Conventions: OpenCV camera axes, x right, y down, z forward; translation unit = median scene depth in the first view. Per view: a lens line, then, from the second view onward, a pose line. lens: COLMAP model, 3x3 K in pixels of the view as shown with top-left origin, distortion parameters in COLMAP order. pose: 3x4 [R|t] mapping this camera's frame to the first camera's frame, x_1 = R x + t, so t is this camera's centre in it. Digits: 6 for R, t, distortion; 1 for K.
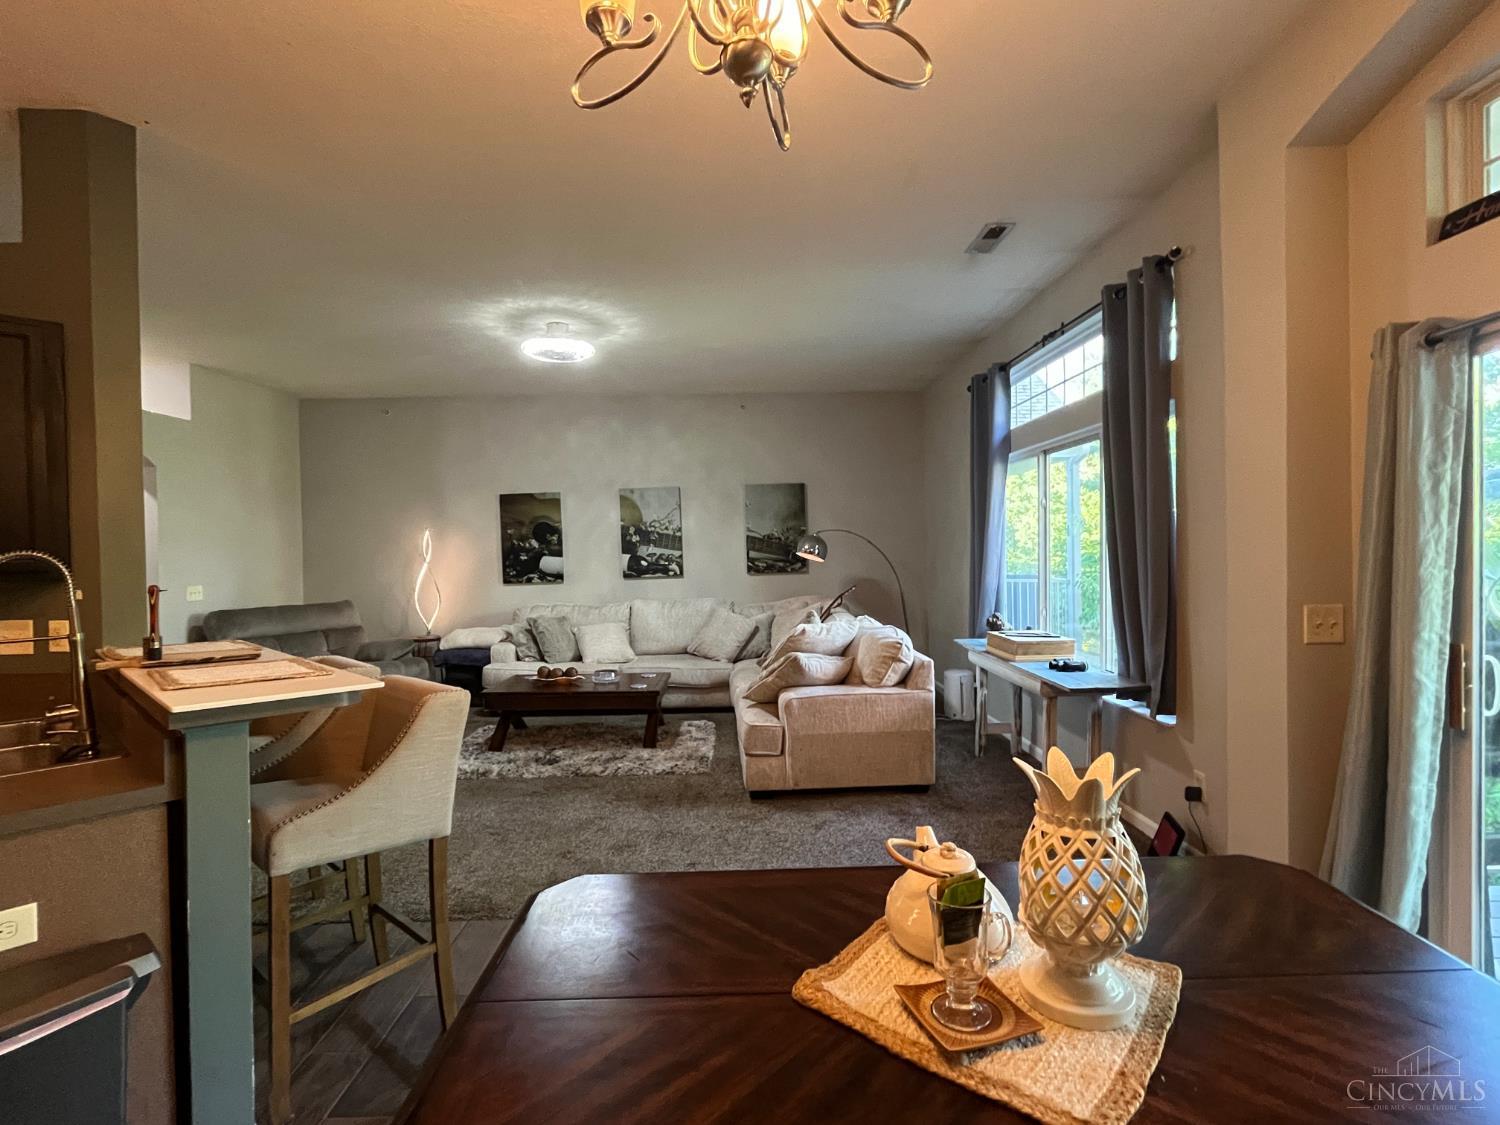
lens RADIAL K [[704.8, 0, 750.0], [0, 704.8, 562.5], [0, 0, 1]] dist [0.000082, 0.000000]
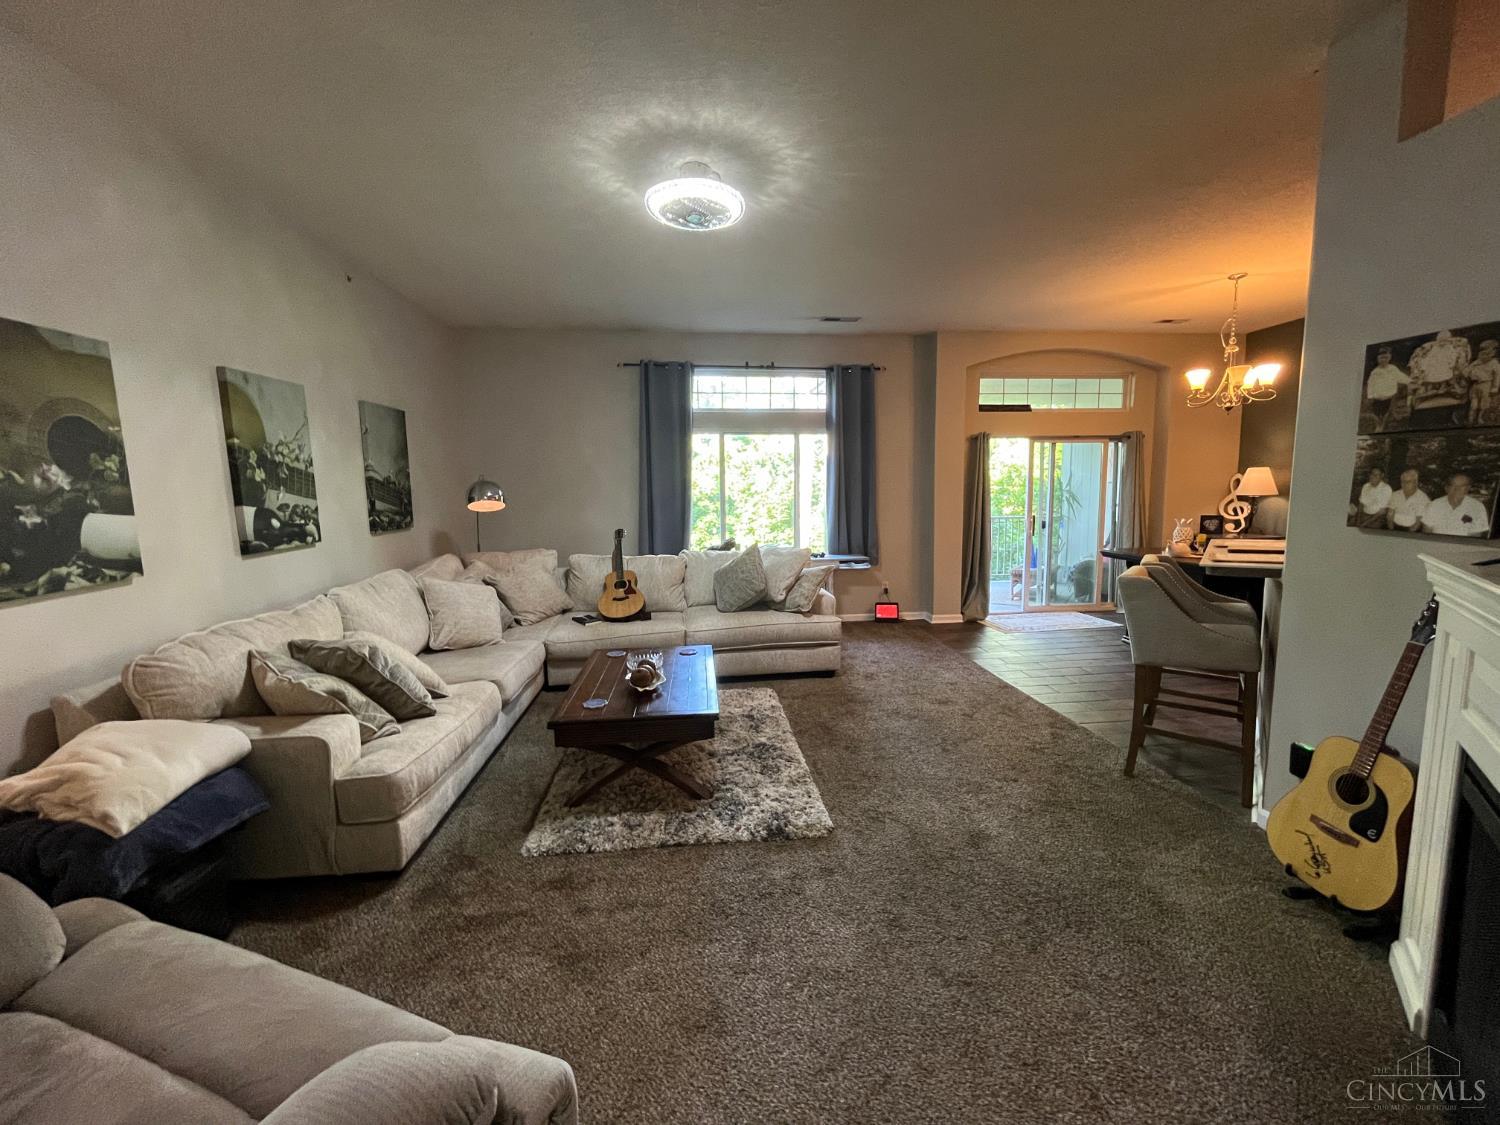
lens RADIAL K [[612.2, 0, 753.8], [0, 612.2, 562.2], [0, 0, 1]] dist [-0.001545, -0.000278]
pose [[-0.073346, -0.098580, 0.992422, -0.628712], [0.032492, 0.994338, 0.101172, -0.004613], [-0.996777, 0.039667, -0.069728, 0.680155]]
